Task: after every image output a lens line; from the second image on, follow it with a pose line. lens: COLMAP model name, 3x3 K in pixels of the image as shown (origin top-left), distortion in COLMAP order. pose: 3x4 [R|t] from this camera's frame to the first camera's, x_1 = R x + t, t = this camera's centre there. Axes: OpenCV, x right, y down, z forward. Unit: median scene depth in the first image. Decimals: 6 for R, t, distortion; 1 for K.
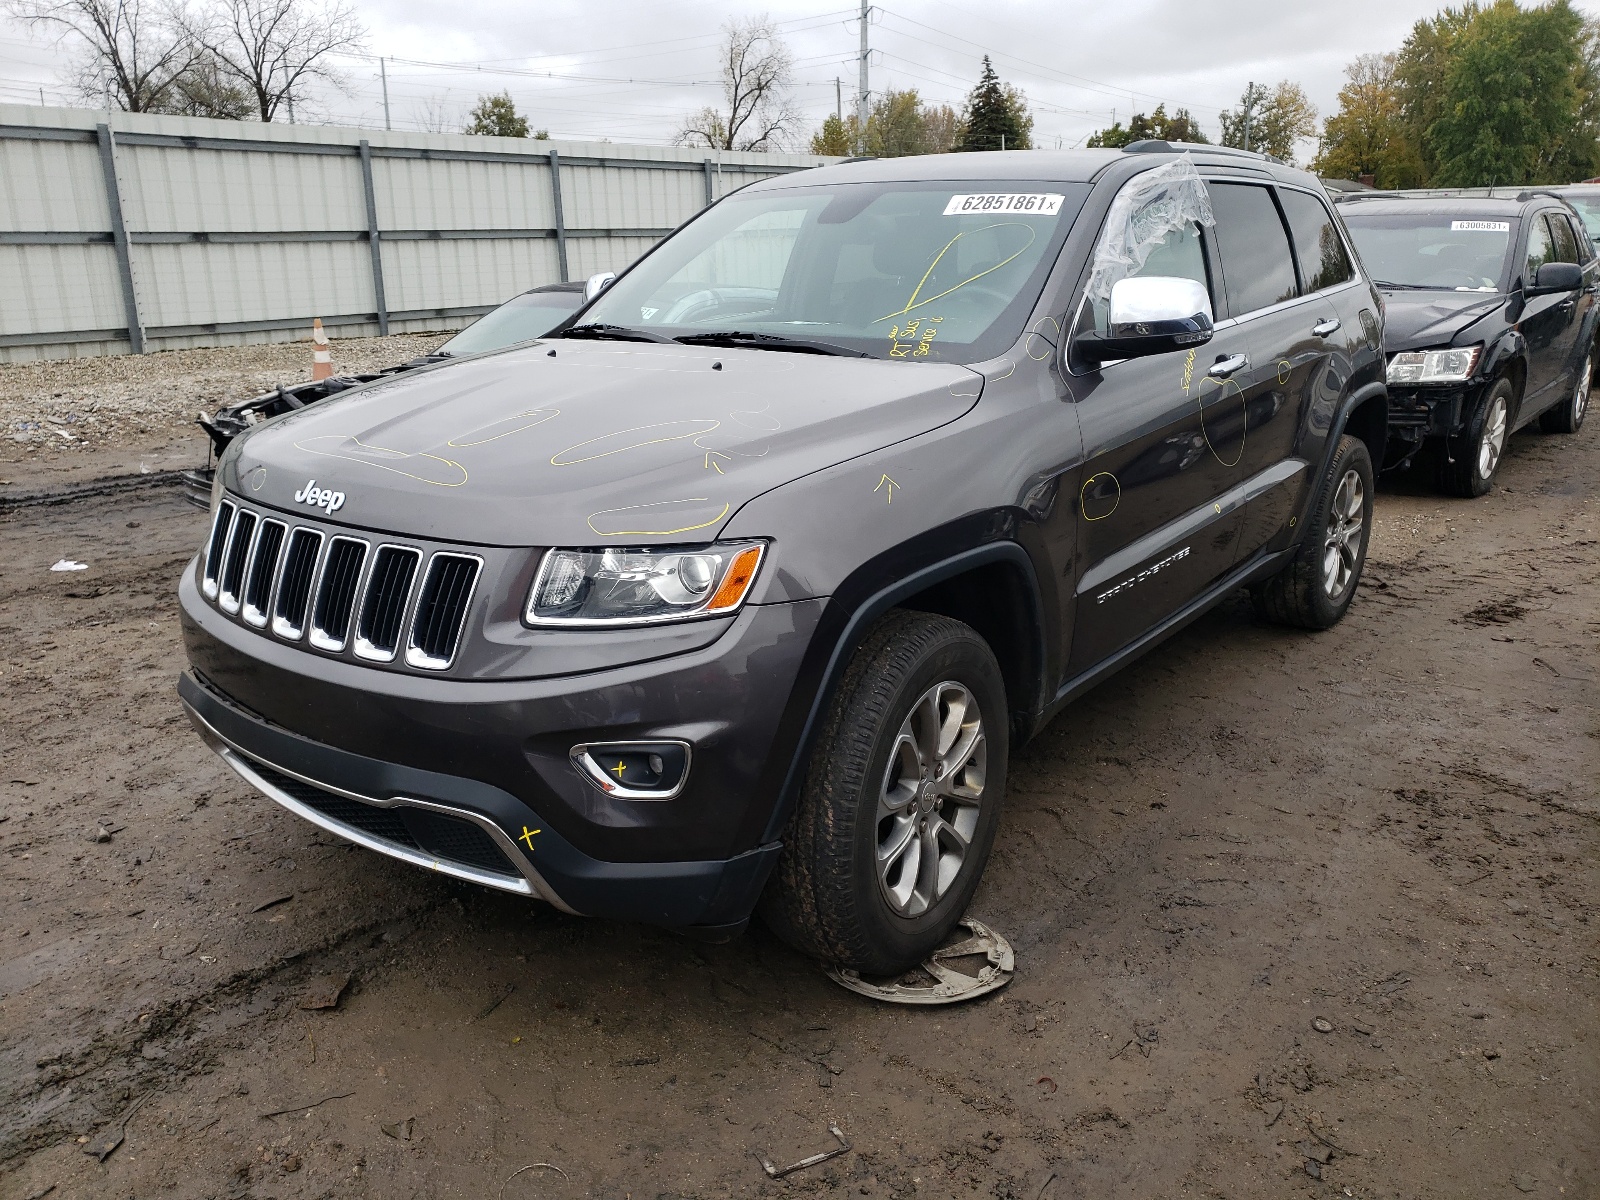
lens RADIAL K [[1190.2, 0, 777.1], [0, 1190.2, 596.4], [0, 0, 1]] dist [-0.008687, 0.004872]
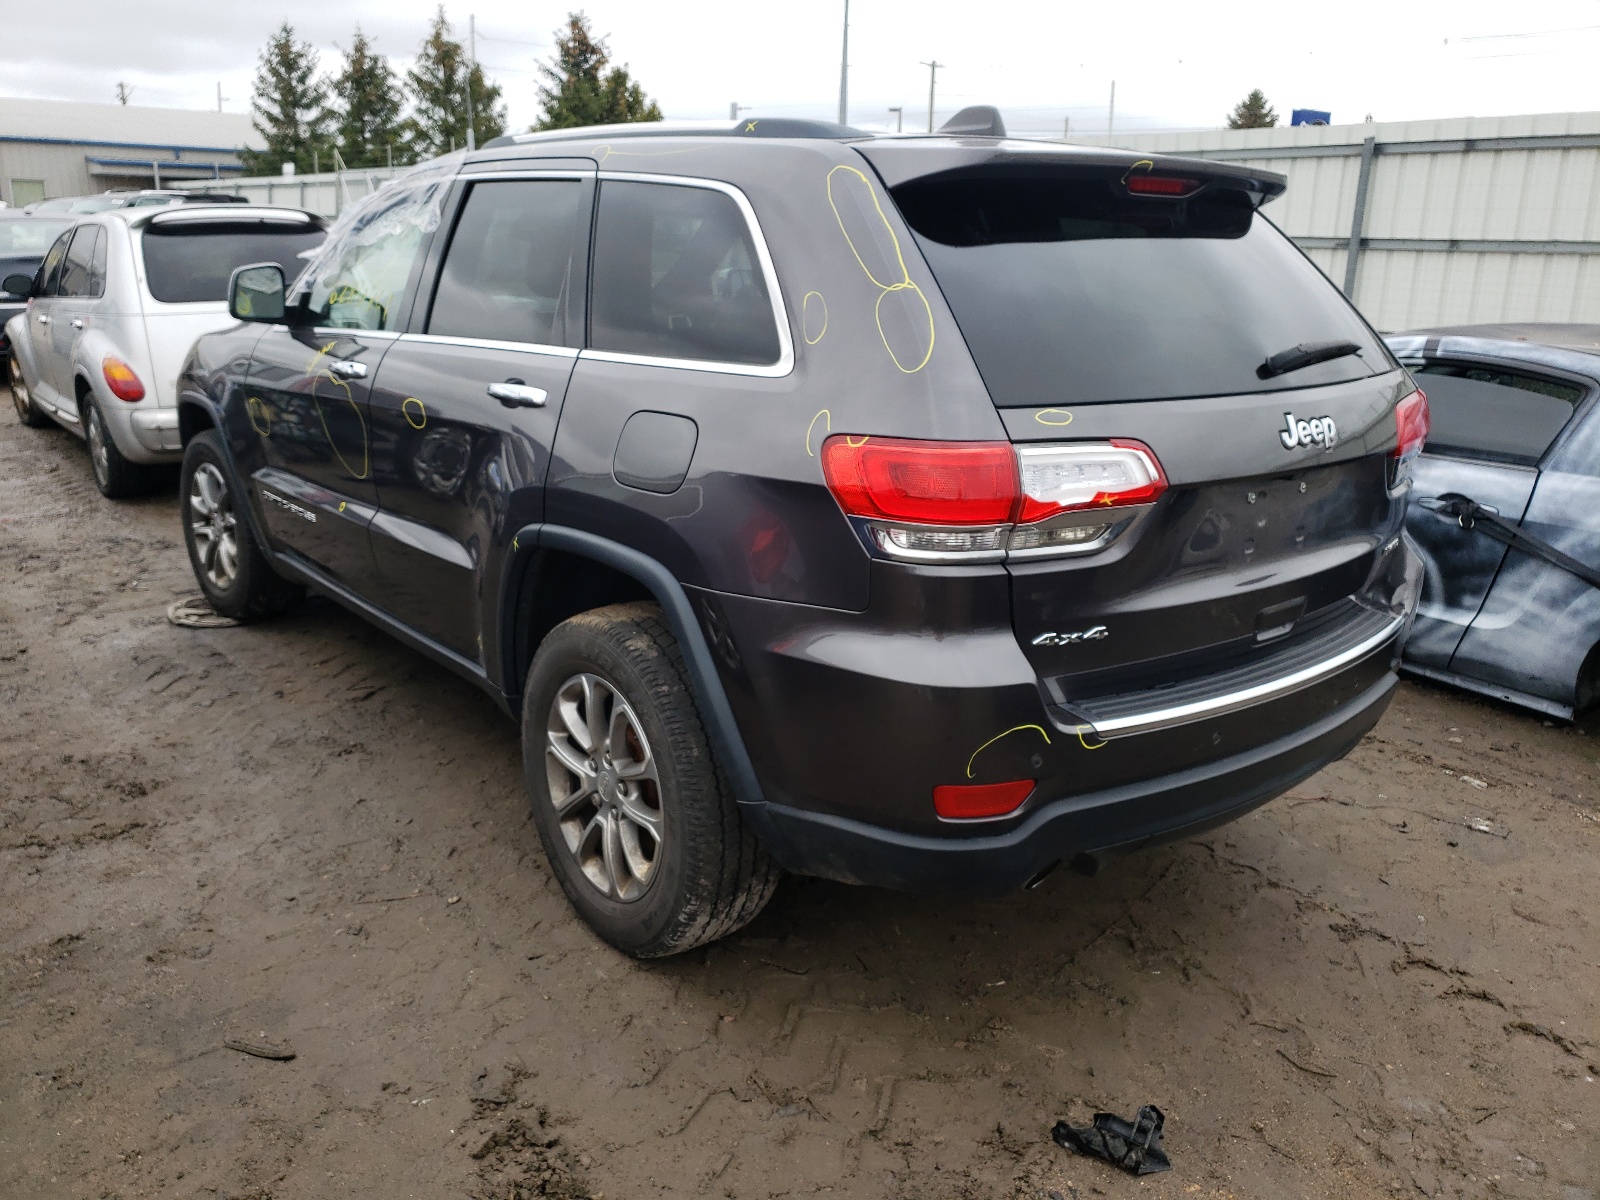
lens RADIAL K [[1190.2, 0, 777.1], [0, 1190.2, 596.4], [0, 0, 1]] dist [-0.008687, 0.004872]
pose [[-0.190088, 0.289515, -0.938108, 0.664468], [-0.296628, 0.893937, 0.335989, -0.238394], [0.935884, 0.342137, -0.084049, 0.759821]]
